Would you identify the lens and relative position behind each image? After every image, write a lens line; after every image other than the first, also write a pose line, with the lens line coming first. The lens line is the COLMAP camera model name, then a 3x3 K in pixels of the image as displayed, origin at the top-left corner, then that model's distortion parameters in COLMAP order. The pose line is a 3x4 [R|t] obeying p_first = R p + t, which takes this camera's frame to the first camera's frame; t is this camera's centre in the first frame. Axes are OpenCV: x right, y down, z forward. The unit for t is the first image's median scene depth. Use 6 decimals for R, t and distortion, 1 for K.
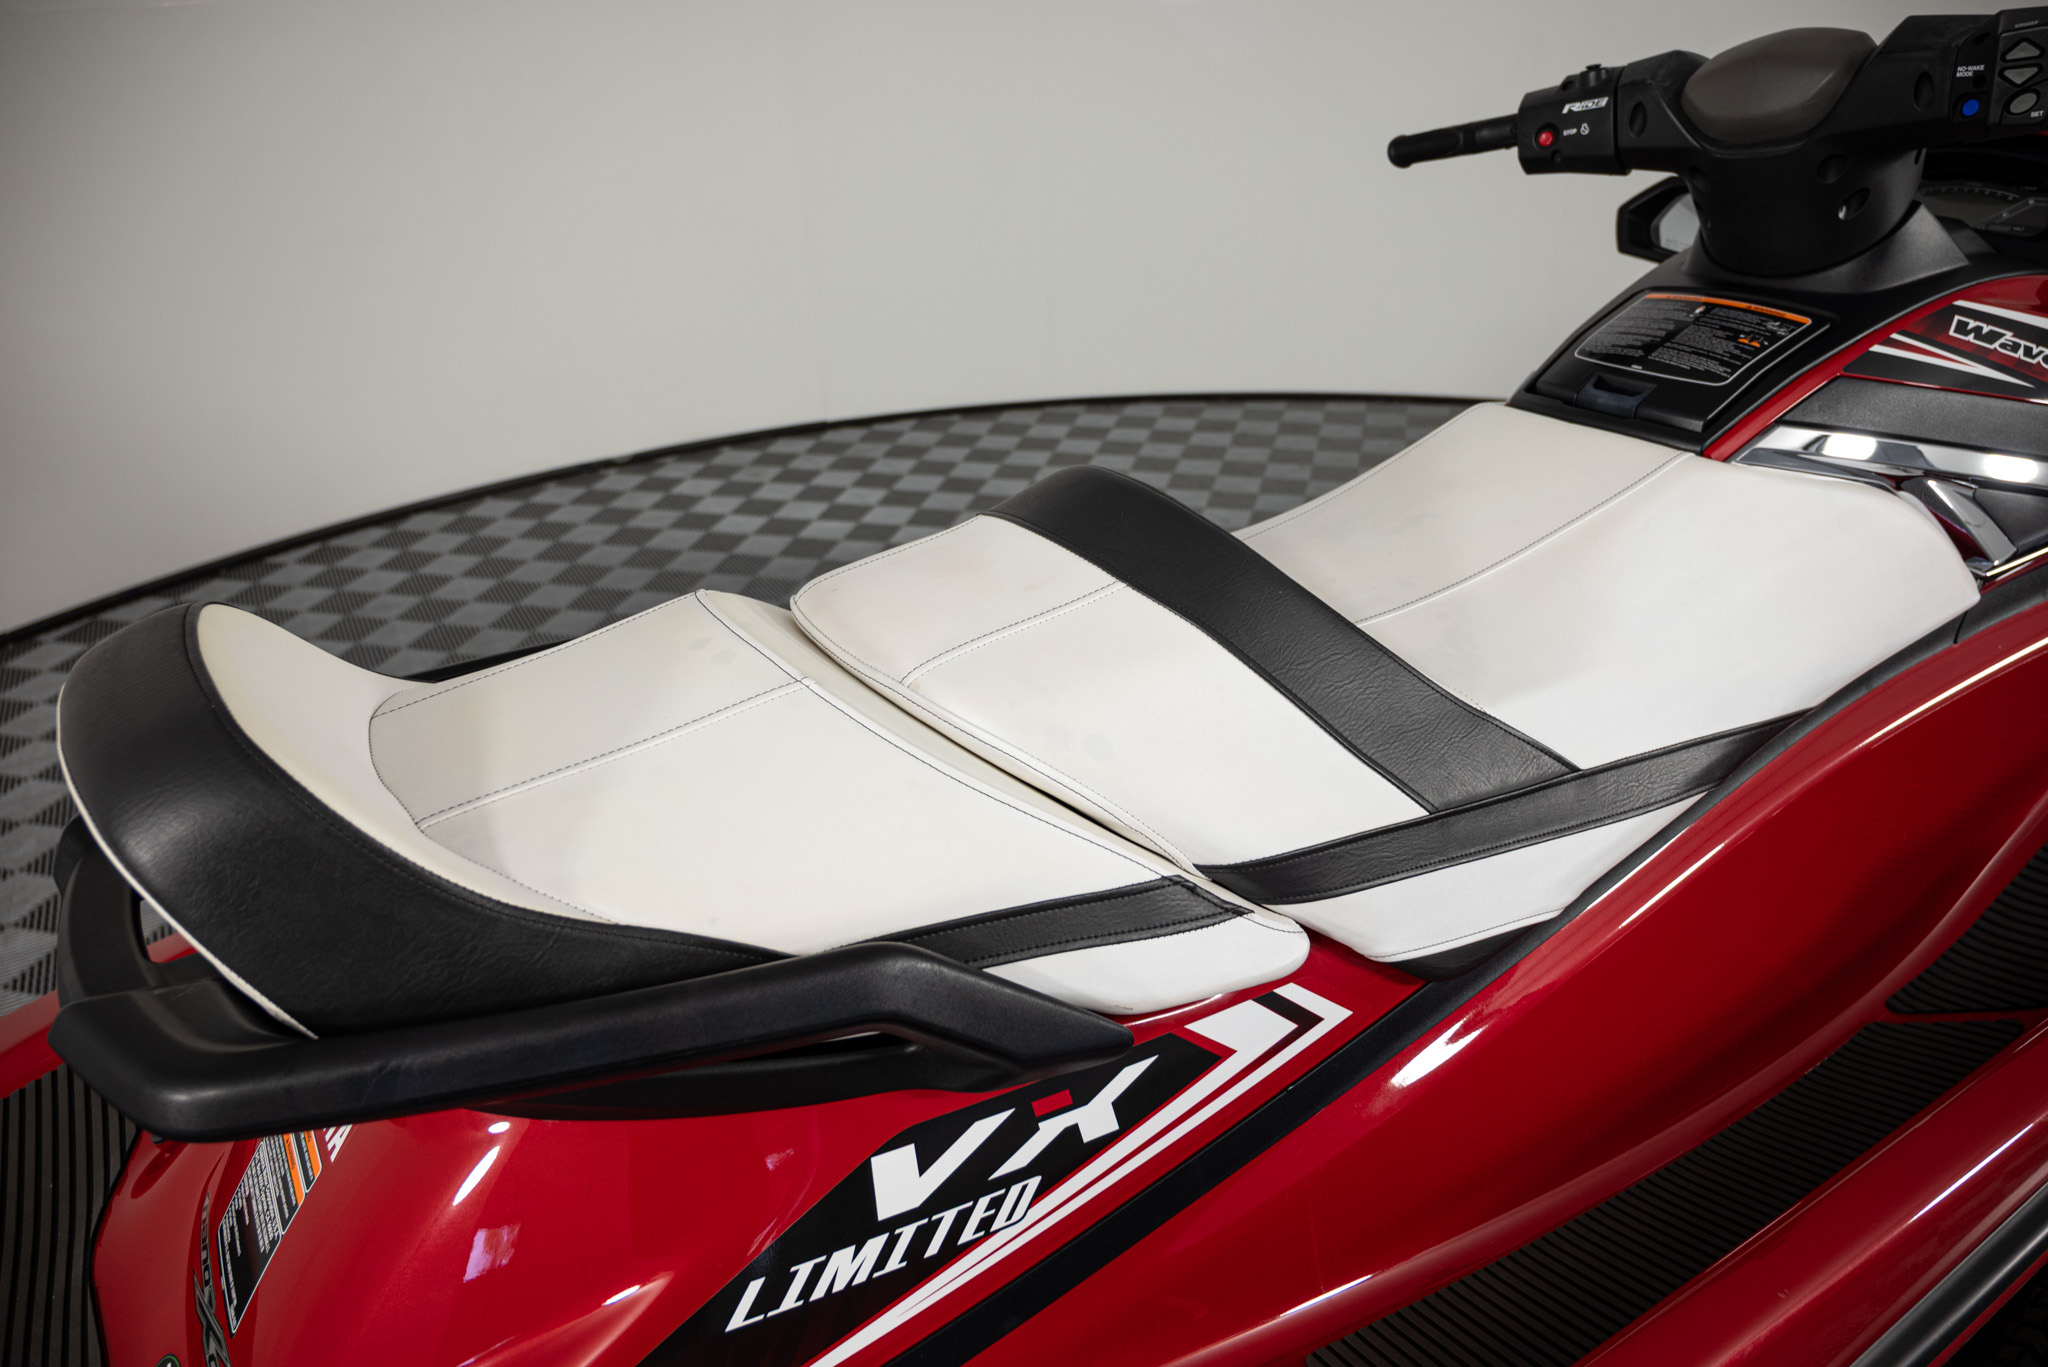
lens RADIAL K [[1336.4, 0, 1024.0], [0, 1336.4, 683.5], [0, 0, 1]] dist [-0.005199, -0.001174]
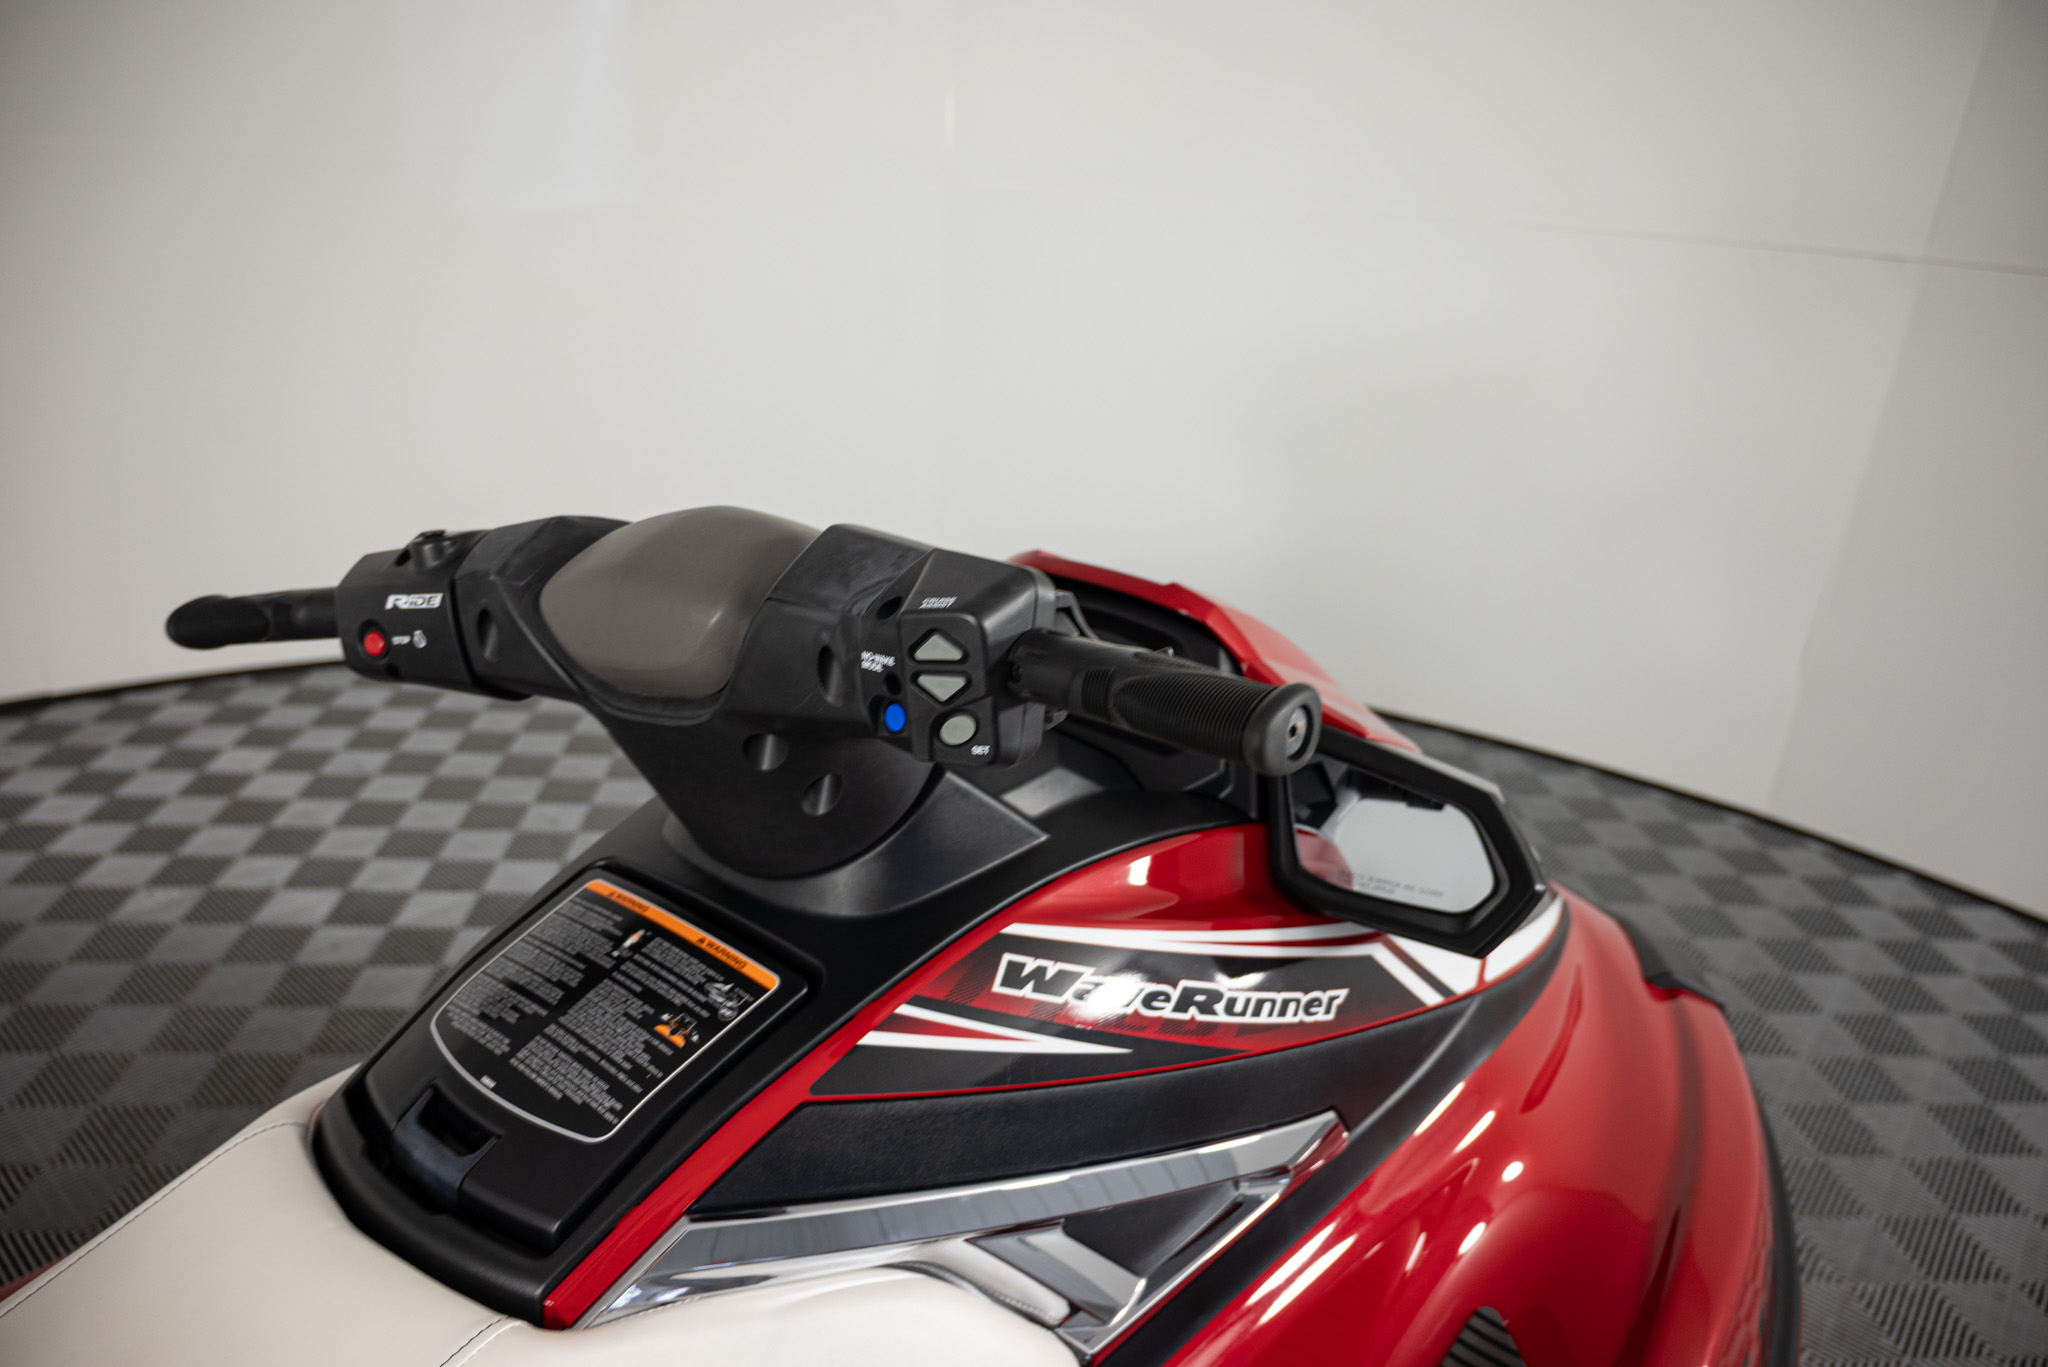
lens RADIAL K [[1336.4, 0, 1024.0], [0, 1336.4, 683.5], [0, 0, 1]] dist [-0.005199, -0.001174]
pose [[0.940769, -0.038343, 0.336872, 0.502360], [0.076577, 0.991940, -0.100951, -0.338368], [-0.330286, 0.120768, 0.936123, 0.395601]]
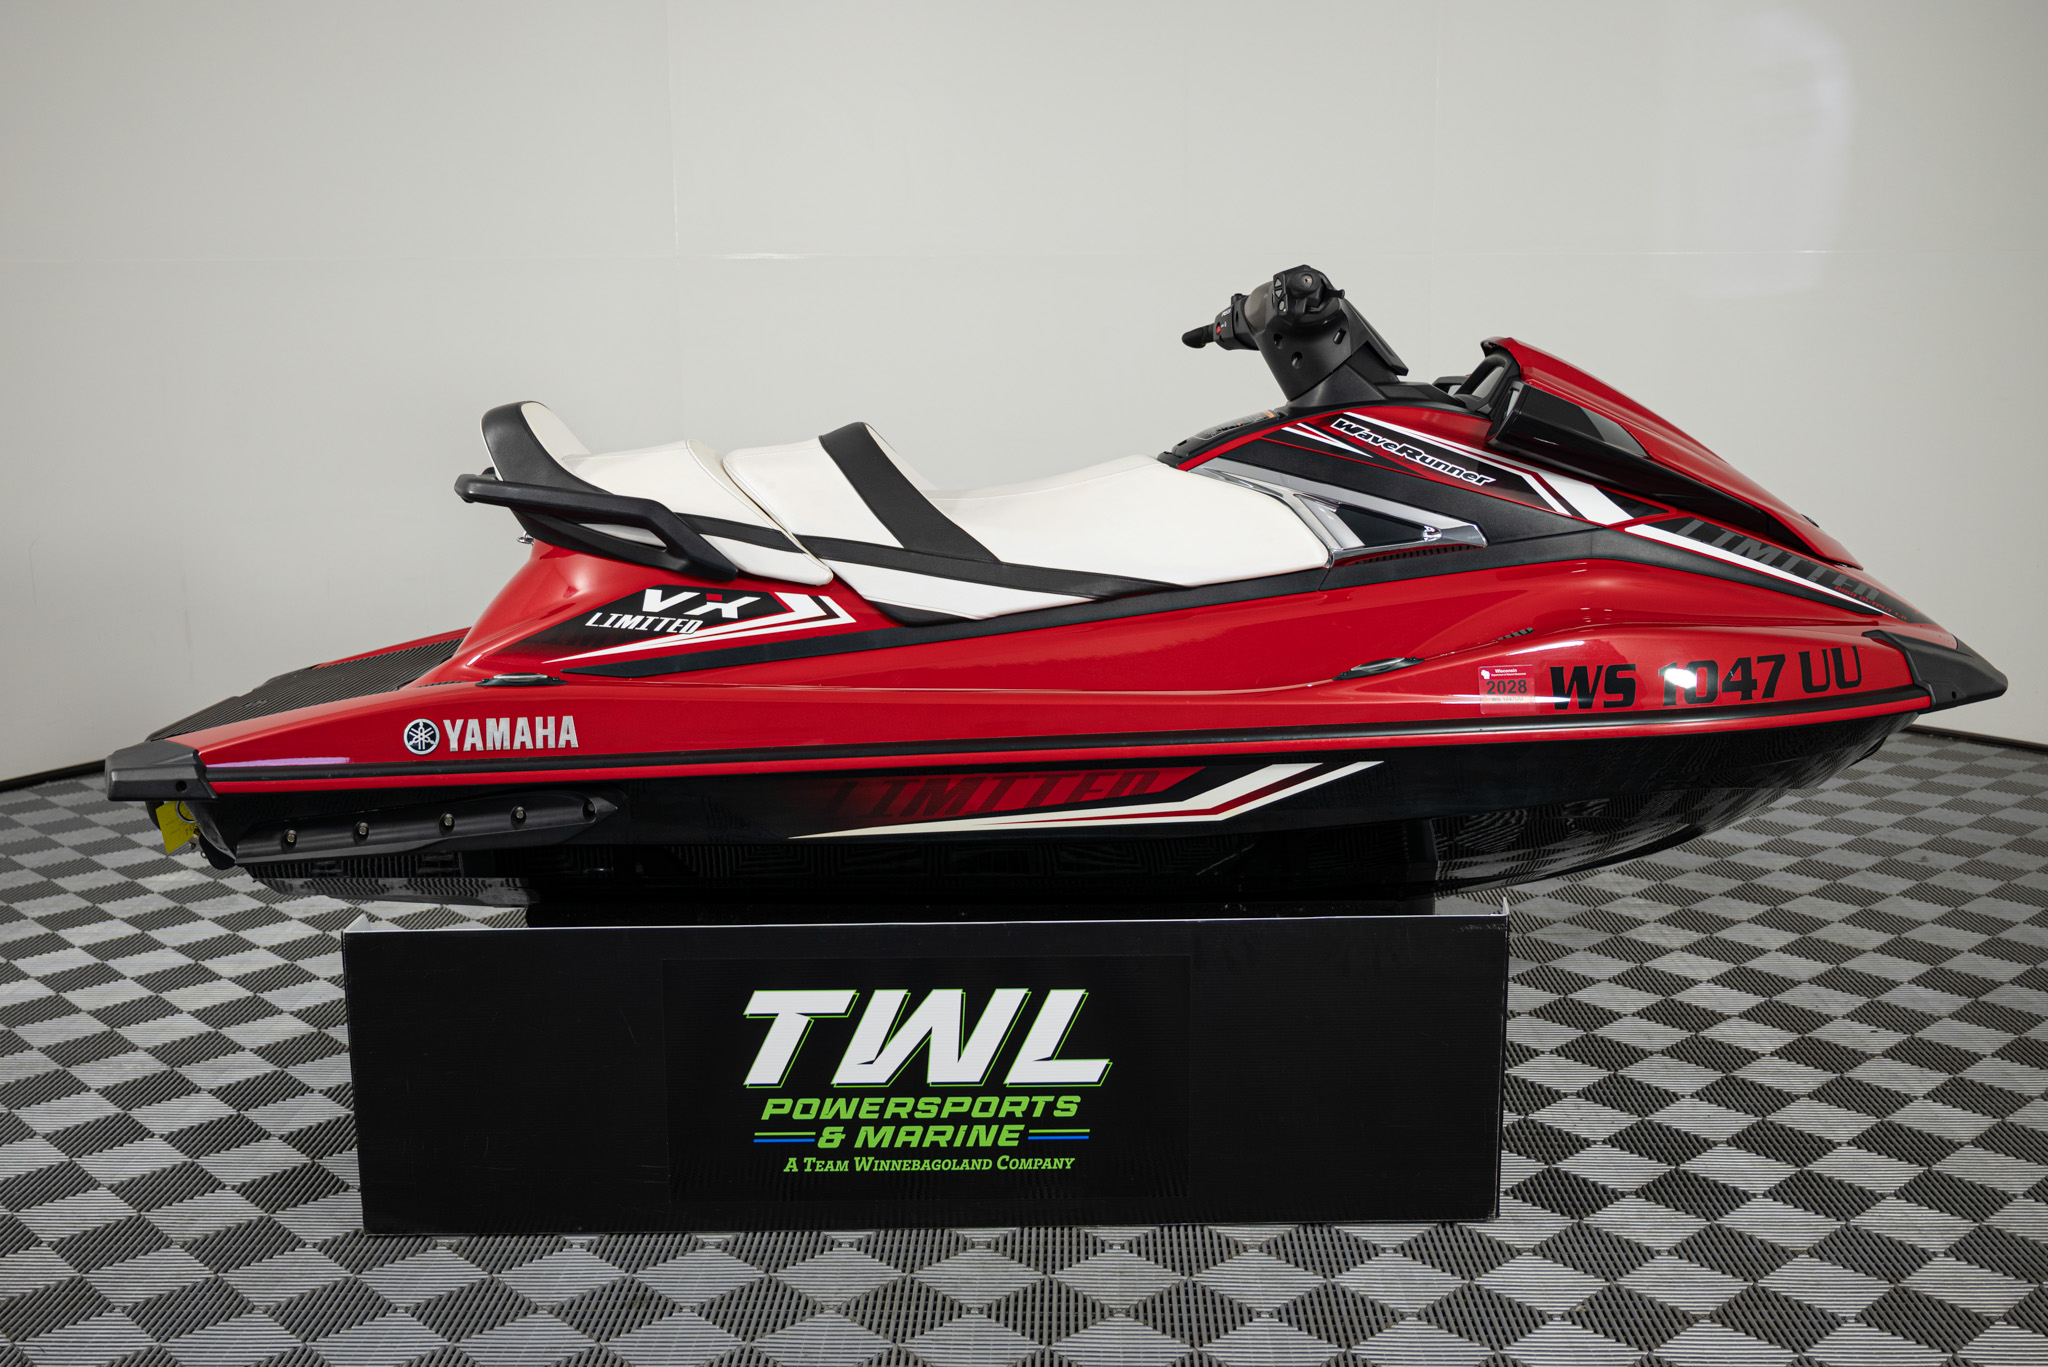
lens RADIAL K [[2160.1, 0, 1024.0], [0, 2160.1, 683.5], [0, 0, 1]] dist [0.010240, 0.003089]
pose [[0.855556, 0.135469, -0.499671, 1.879871], [-0.276860, 0.935273, -0.220482, 0.857359], [0.437461, 0.326974, 0.837685, -1.598703]]
